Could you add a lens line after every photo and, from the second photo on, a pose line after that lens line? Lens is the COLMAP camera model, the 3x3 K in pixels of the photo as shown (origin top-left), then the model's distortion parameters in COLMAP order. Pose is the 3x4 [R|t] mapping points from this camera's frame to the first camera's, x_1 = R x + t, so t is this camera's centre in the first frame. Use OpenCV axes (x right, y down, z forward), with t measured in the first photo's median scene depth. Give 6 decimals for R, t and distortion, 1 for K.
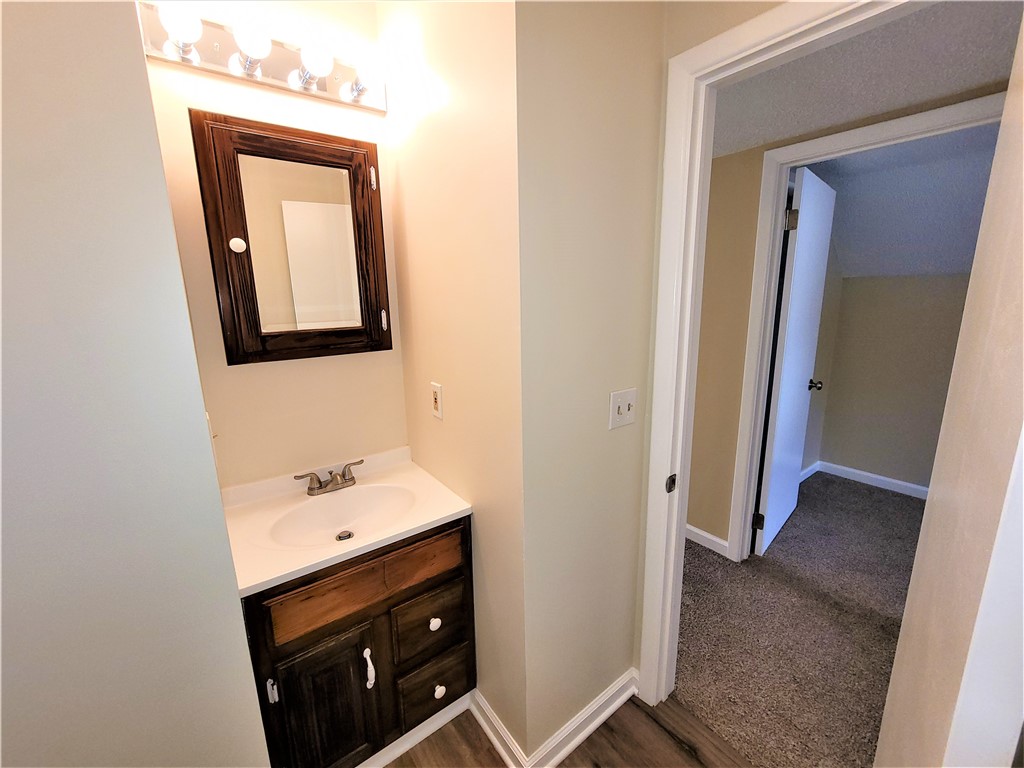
lens RADIAL K [[438.9, 0, 510.8], [0, 438.9, 383.4], [0, 0, 1]] dist [0.000448, -0.000026]
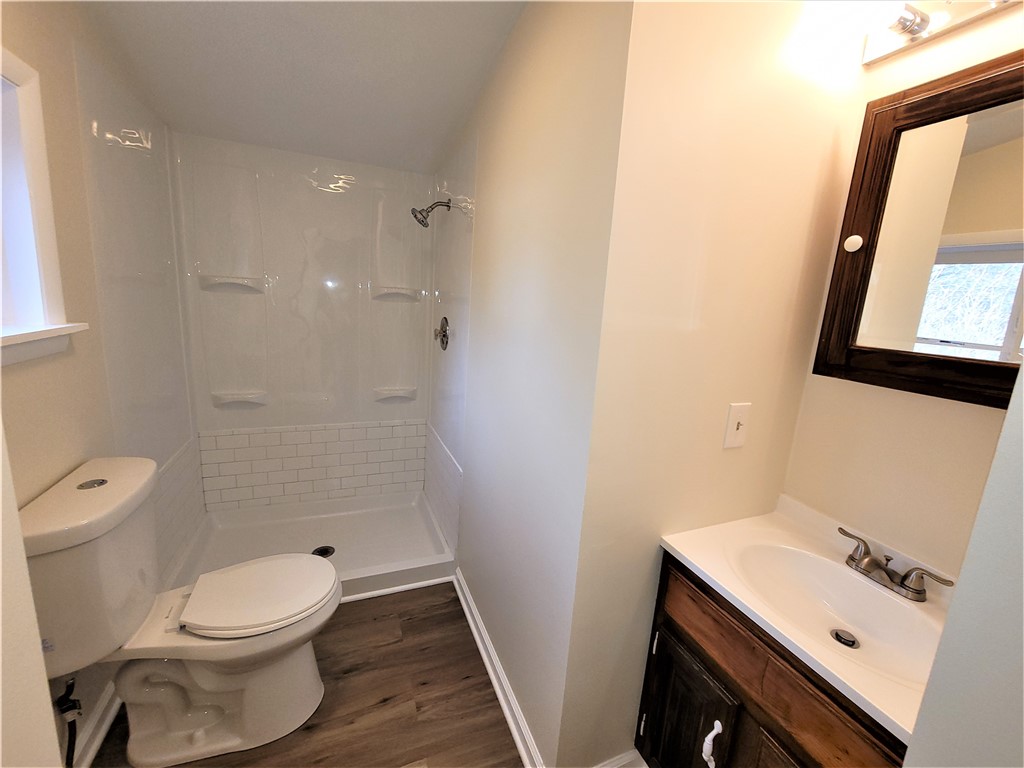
lens RADIAL K [[438.9, 0, 510.8], [0, 438.9, 383.4], [0, 0, 1]] dist [0.000448, -0.000026]
pose [[-0.287345, 0.186124, -0.939569, 0.432550], [-0.253552, 0.931164, 0.262002, -0.102419], [0.923658, 0.313515, -0.220374, 0.607597]]
